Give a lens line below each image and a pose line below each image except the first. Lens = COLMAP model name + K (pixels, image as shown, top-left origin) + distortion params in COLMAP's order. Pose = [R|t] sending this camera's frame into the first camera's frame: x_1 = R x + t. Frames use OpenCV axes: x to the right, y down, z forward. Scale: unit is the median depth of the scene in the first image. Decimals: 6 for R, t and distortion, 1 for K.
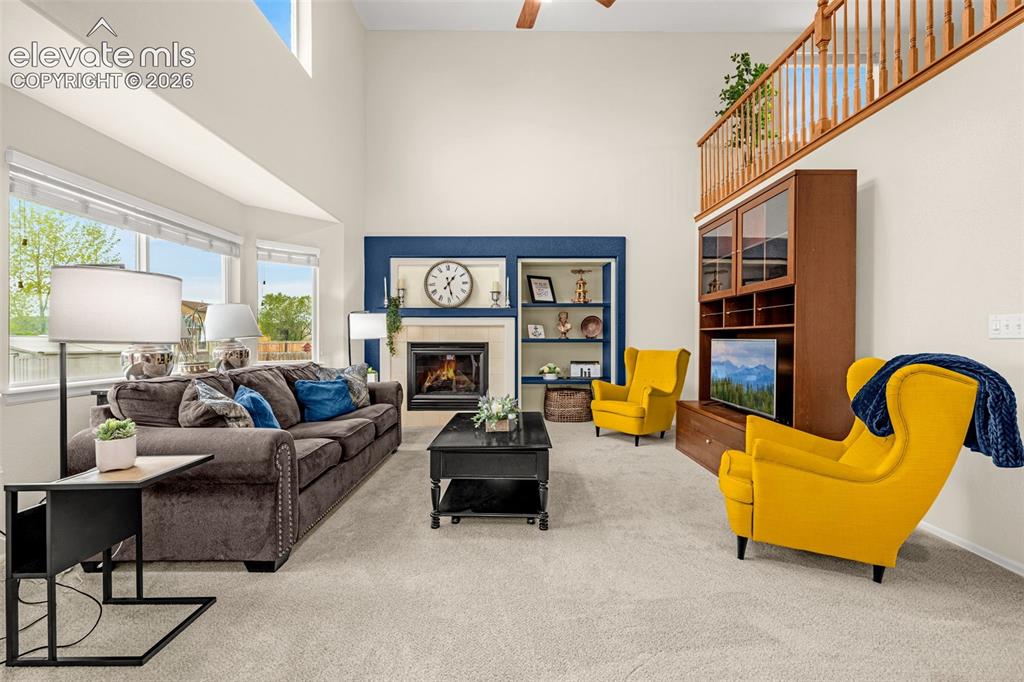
lens RADIAL K [[432.6, 0, 514.4], [0, 432.6, 339.7], [0, 0, 1]] dist [0.002084, 0.000584]
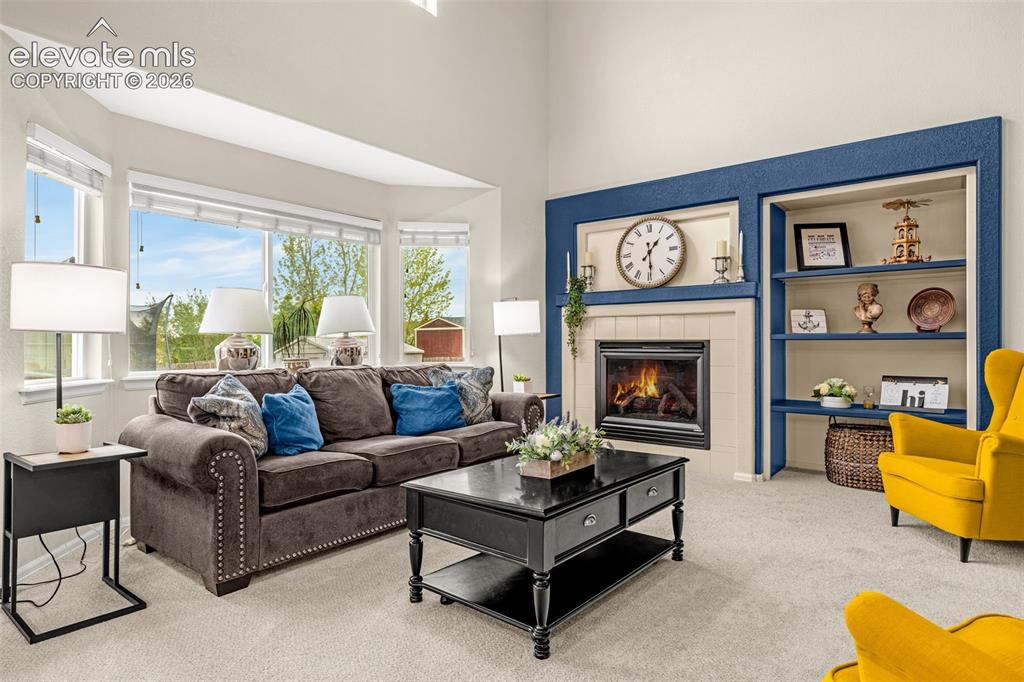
lens RADIAL K [[581.3, 0, 506.7], [0, 581.3, 338.7], [0, 0, 1]] dist [0.000660, 0.000919]
pose [[0.777349, -0.005621, -0.629044, 0.237554], [0.000839, 0.999968, -0.007898, 0.010239], [0.629069, 0.005611, 0.777330, 0.169062]]
